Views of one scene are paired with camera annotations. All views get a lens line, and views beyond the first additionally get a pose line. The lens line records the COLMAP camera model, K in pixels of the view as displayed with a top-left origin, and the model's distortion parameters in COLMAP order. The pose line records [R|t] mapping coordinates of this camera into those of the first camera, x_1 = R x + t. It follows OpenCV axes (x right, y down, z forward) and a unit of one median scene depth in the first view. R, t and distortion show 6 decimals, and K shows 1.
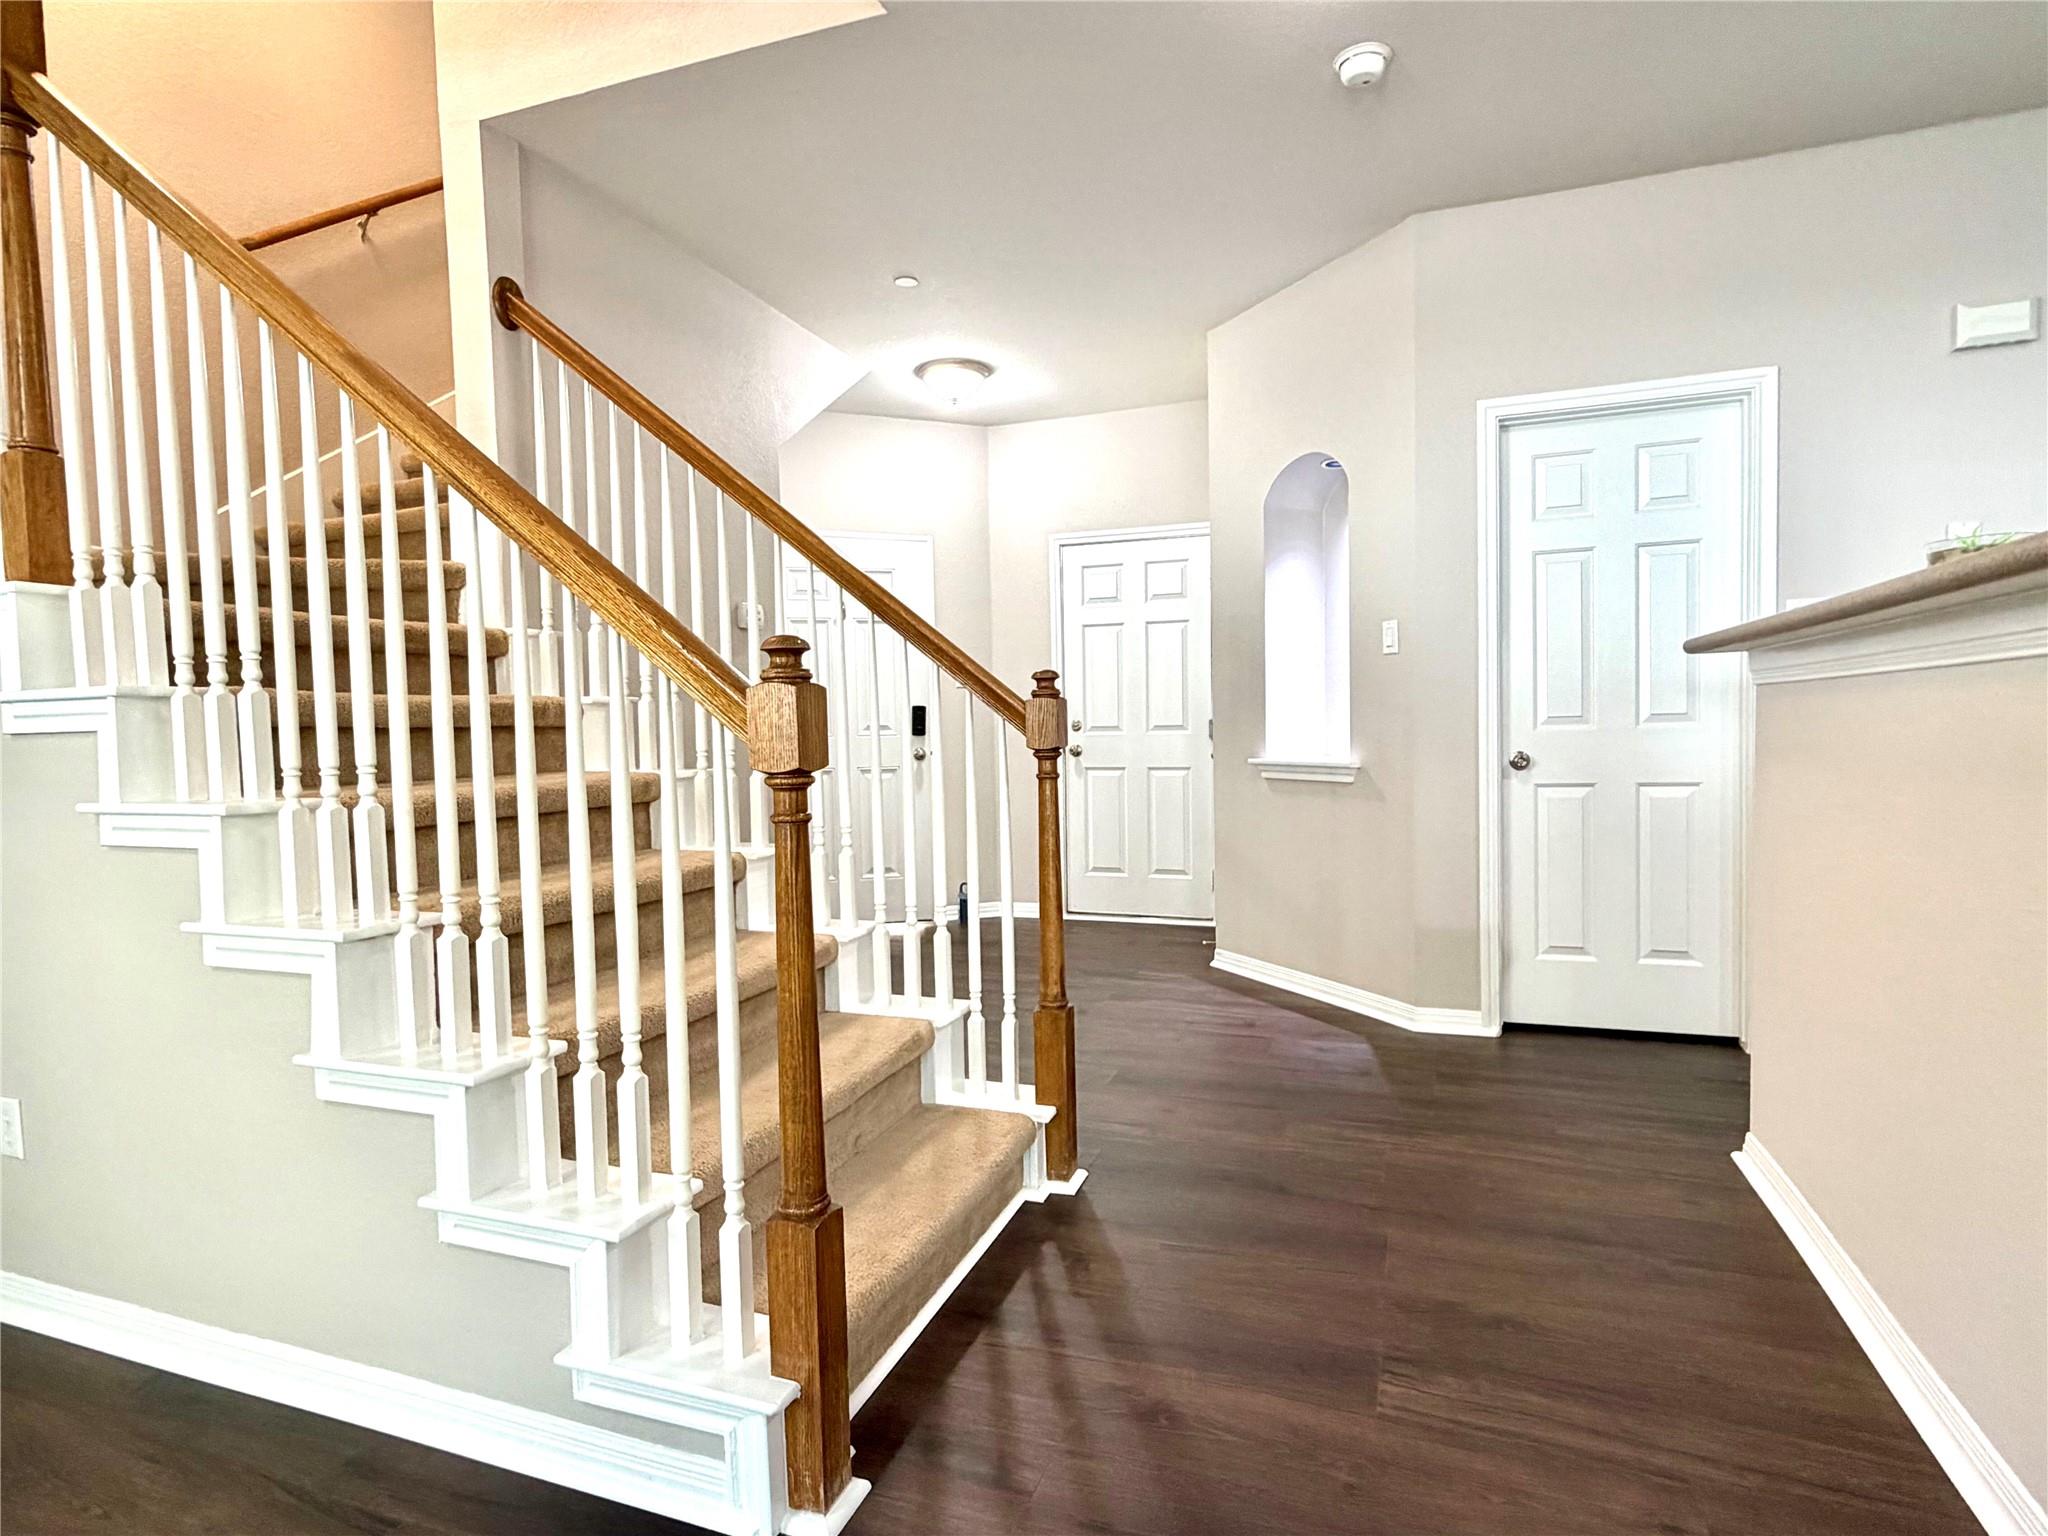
lens RADIAL K [[1075.4, 0, 1031.2], [0, 1075.4, 771.9], [0, 0, 1]] dist [0.014494, 0.000298]
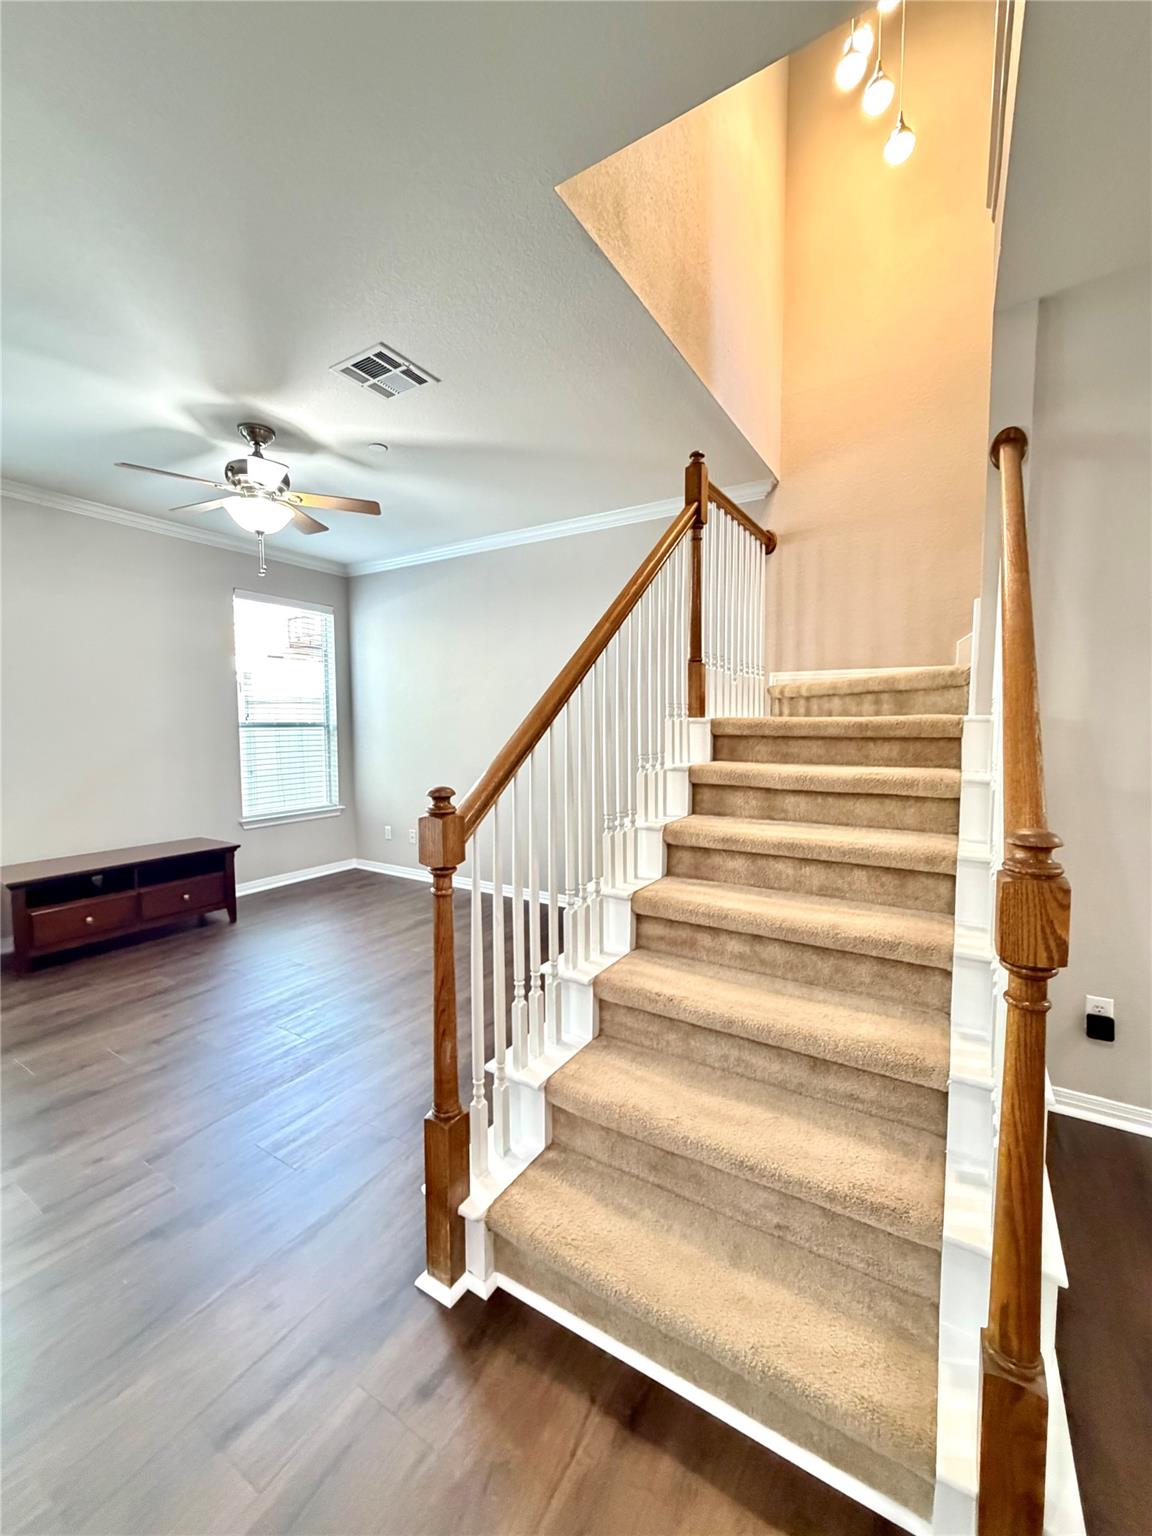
lens RADIAL K [[616.9, 0, 576.1], [0, 616.9, 761.4], [0, 0, 1]] dist [-0.000447, -0.000003]
pose [[-0.197030, 0.087227, -0.976509, 0.491232], [-0.037923, 0.994611, 0.096495, -0.192871], [0.979664, 0.056045, -0.192660, 1.001164]]
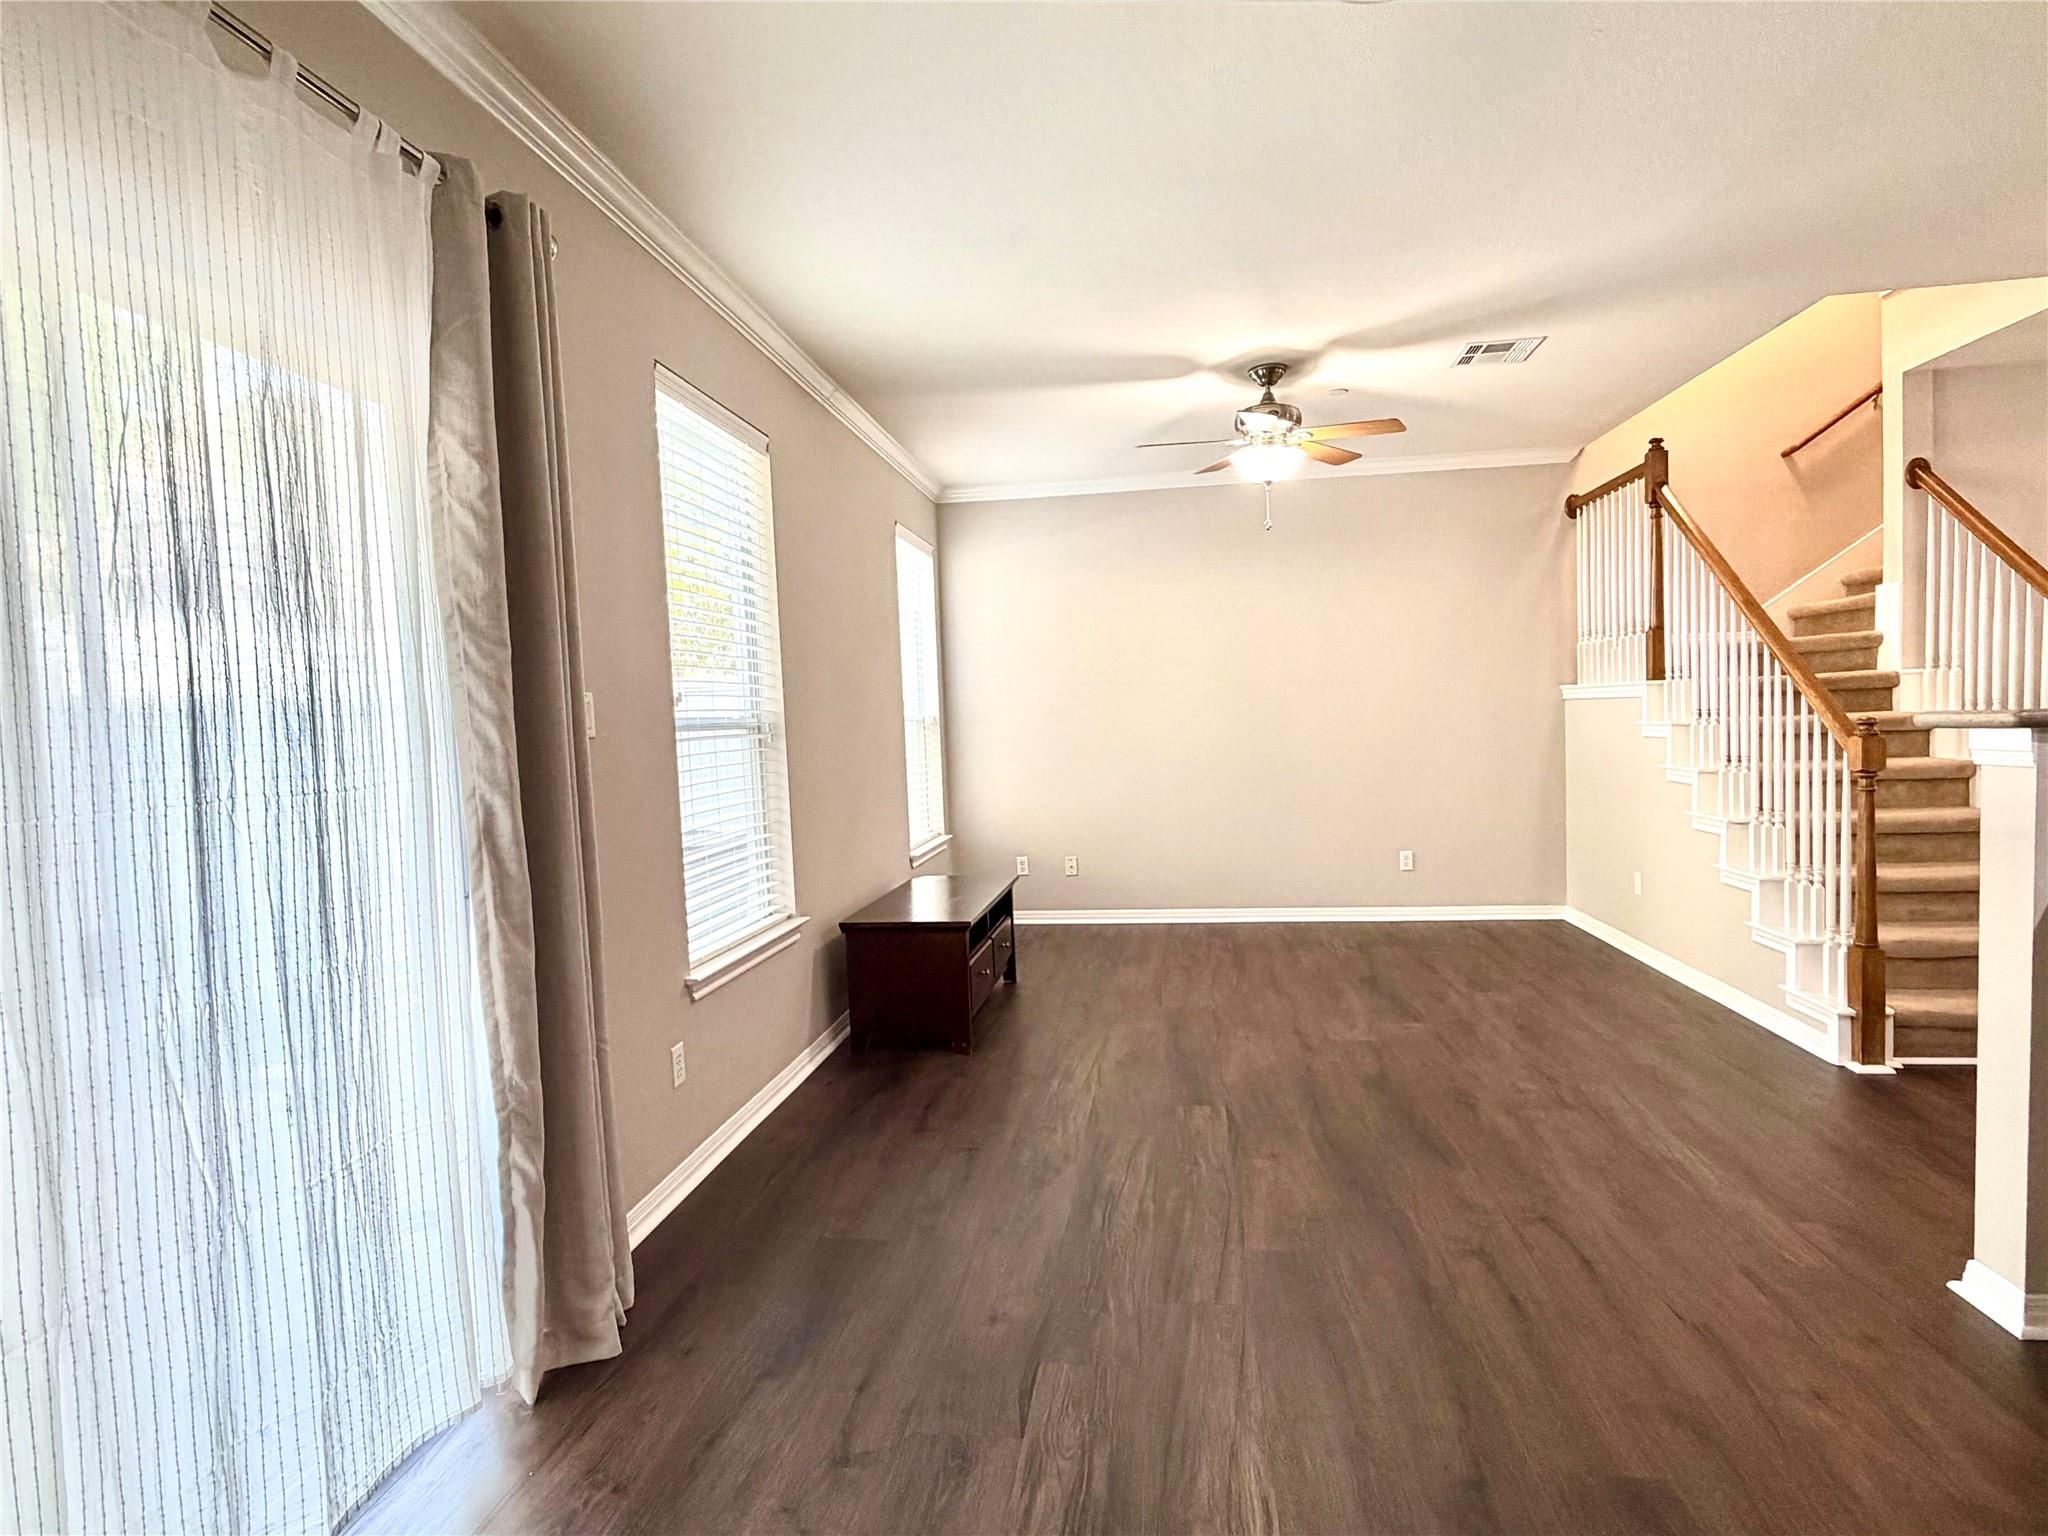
lens RADIAL K [[1075.4, 0, 1031.2], [0, 1075.4, 771.9], [0, 0, 1]] dist [0.014494, 0.000298]
pose [[0.221586, 0.062901, -0.973110, 1.292746], [-0.012050, 0.998018, 0.061768, -0.090291], [0.975066, -0.001961, 0.221905, -1.037014]]
